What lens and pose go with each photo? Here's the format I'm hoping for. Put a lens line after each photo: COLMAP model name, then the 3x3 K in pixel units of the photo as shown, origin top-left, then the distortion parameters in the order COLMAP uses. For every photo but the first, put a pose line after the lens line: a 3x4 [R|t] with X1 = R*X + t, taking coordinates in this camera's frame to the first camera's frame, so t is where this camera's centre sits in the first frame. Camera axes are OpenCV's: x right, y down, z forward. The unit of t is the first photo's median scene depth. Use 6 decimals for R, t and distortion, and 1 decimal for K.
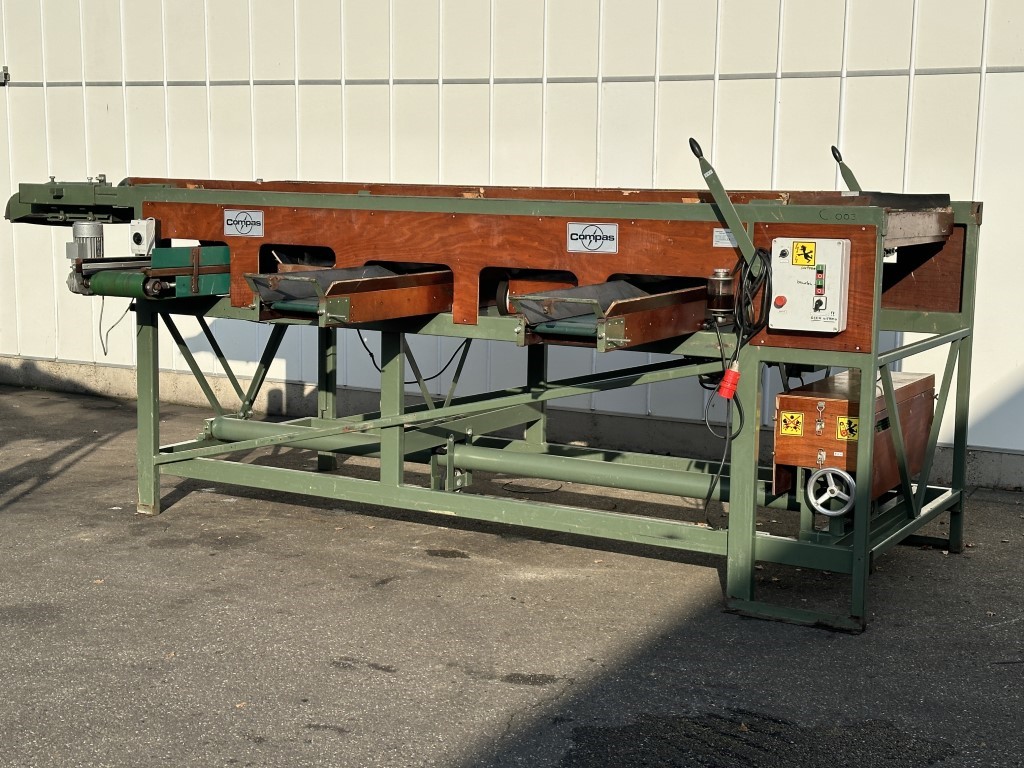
lens RADIAL K [[1524.2, 0, 512.0], [0, 1524.2, 384.0], [0, 0, 1]] dist [0.125231, 0.026780]
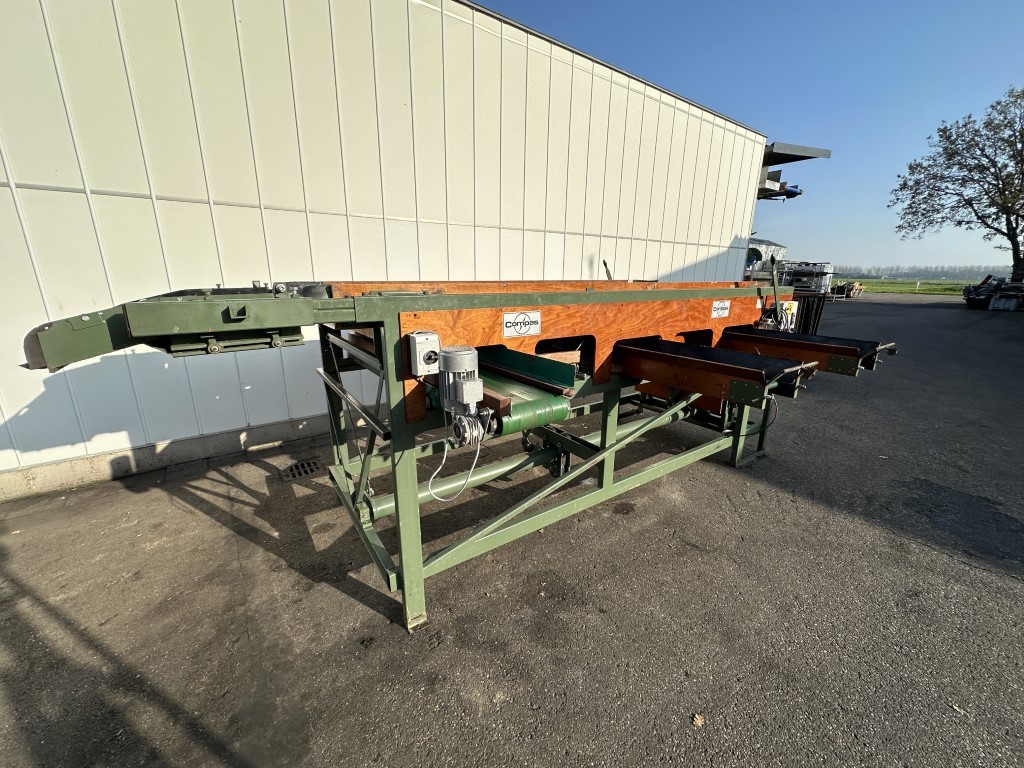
lens RADIAL K [[406.4, 0, 505.5], [0, 406.4, 382.6], [0, 0, 1]] dist [-0.001281, 0.000058]
pose [[0.439077, -0.242721, 0.865042, -0.503575], [0.126584, 0.969925, 0.207899, -0.145780], [-0.889487, 0.018217, 0.456597, 1.024507]]
